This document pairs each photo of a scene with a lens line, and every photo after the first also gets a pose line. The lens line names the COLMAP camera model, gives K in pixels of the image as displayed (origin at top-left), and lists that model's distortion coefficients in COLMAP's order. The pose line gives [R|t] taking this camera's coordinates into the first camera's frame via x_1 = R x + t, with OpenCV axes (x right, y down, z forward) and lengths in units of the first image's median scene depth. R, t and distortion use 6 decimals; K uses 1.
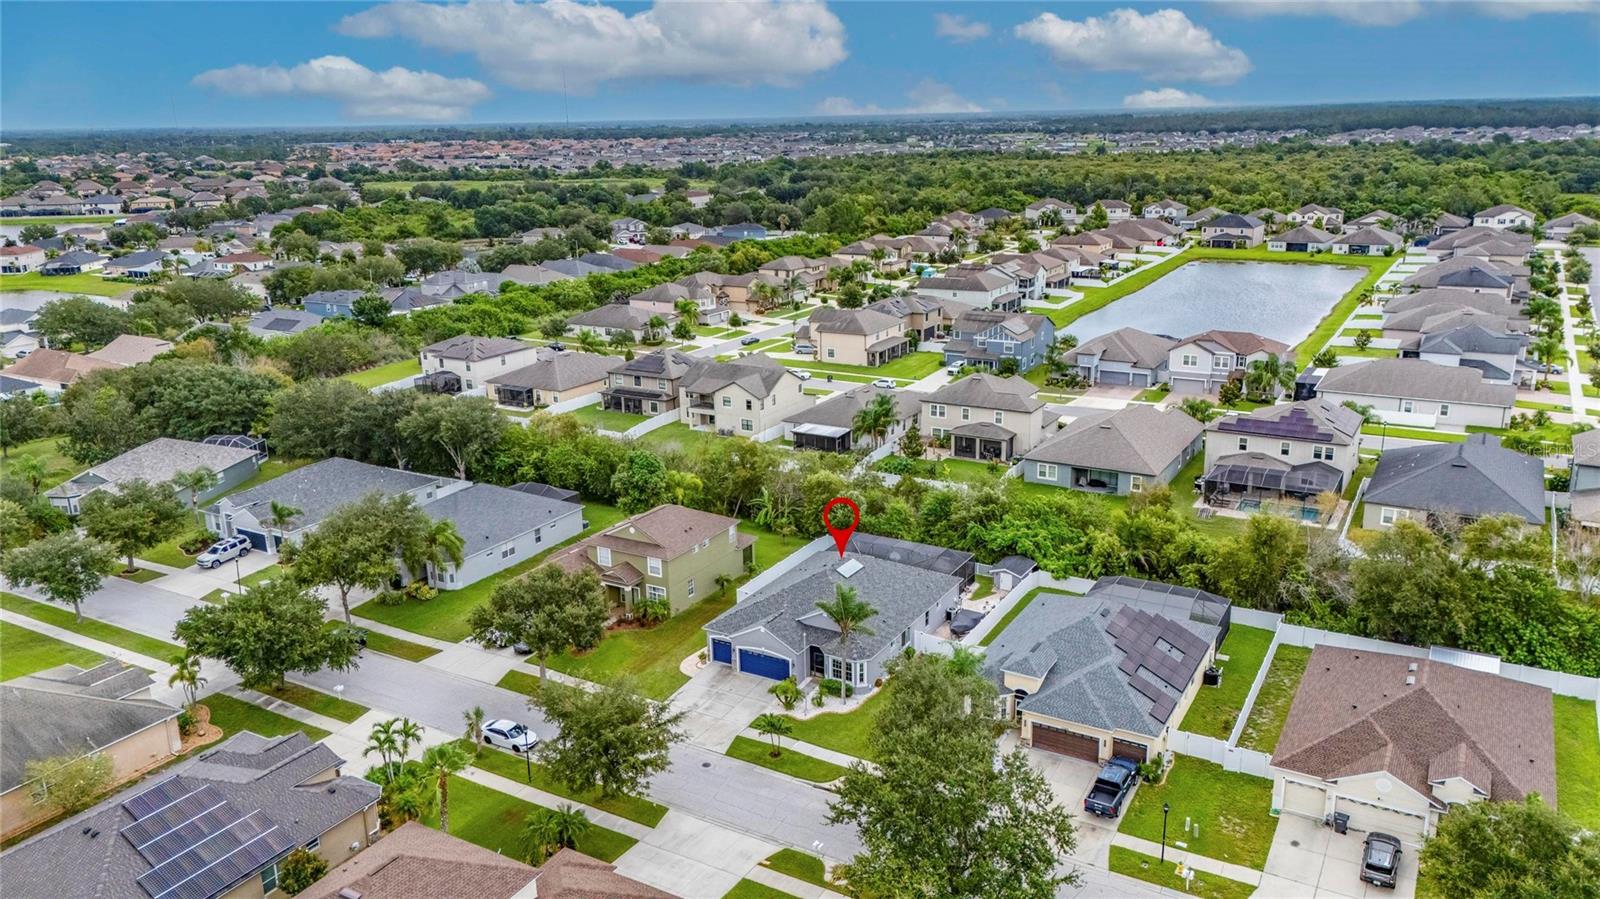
lens RADIAL K [[1171.2, 0, 800.0], [0, 1171.2, 449.5], [0, 0, 1]] dist [0.084074, -0.086331]
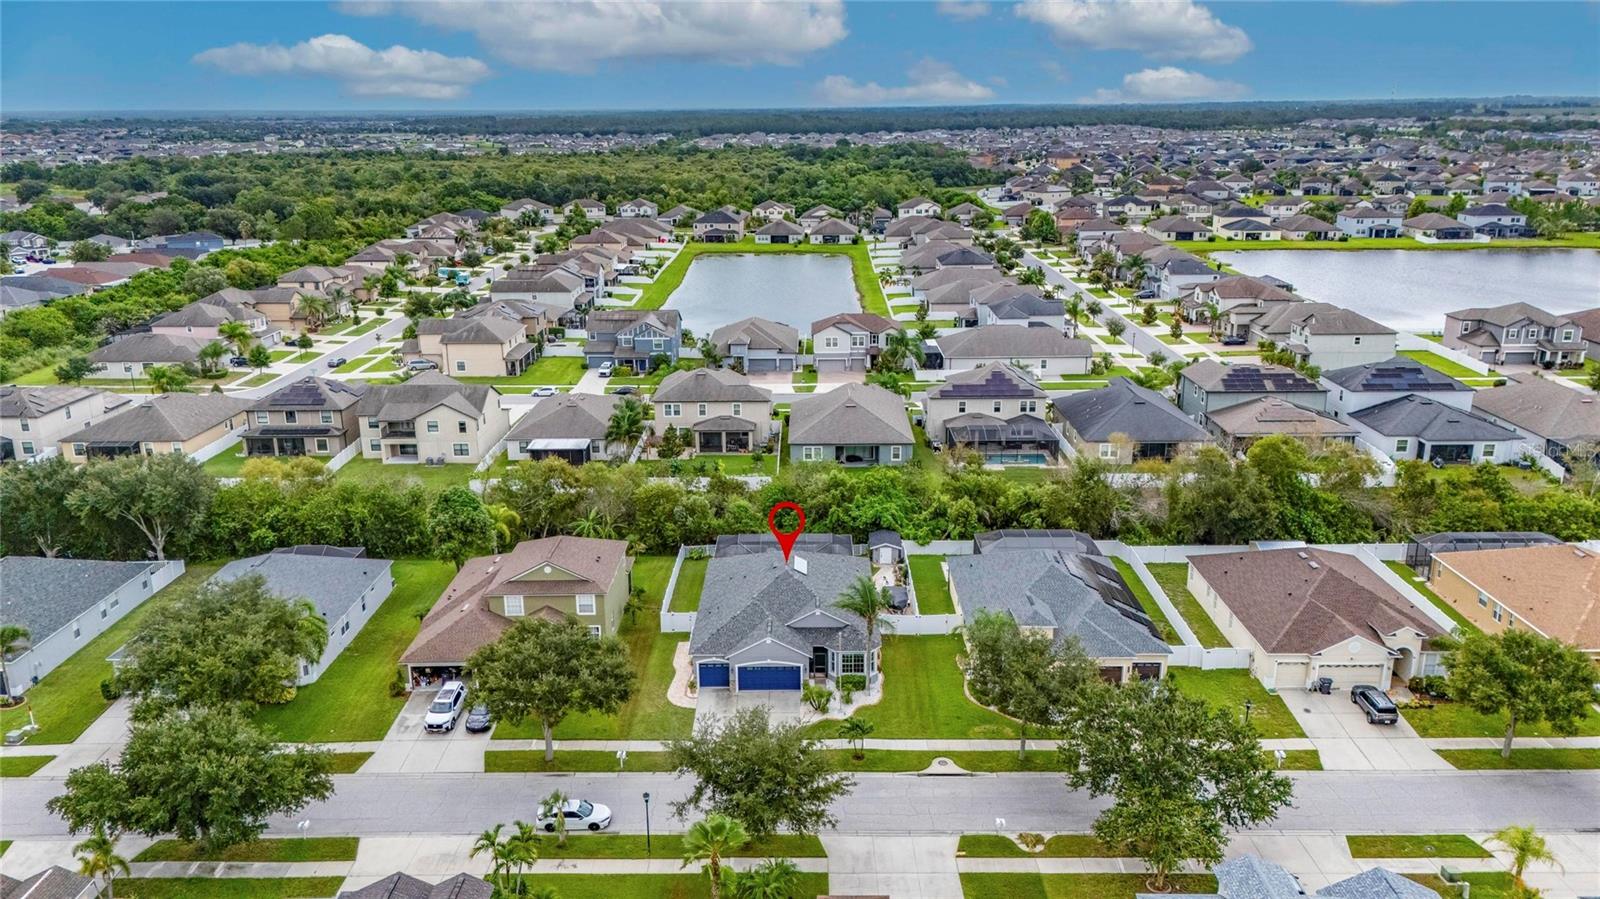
lens RADIAL K [[1171.2, 0, 800.0], [0, 1171.2, 449.5], [0, 0, 1]] dist [0.084074, -0.086331]
pose [[0.866322, -0.127154, 0.483030, -0.259714], [0.127960, 0.991281, 0.031449, -0.016415], [-0.482817, 0.034564, 0.875039, 0.081085]]
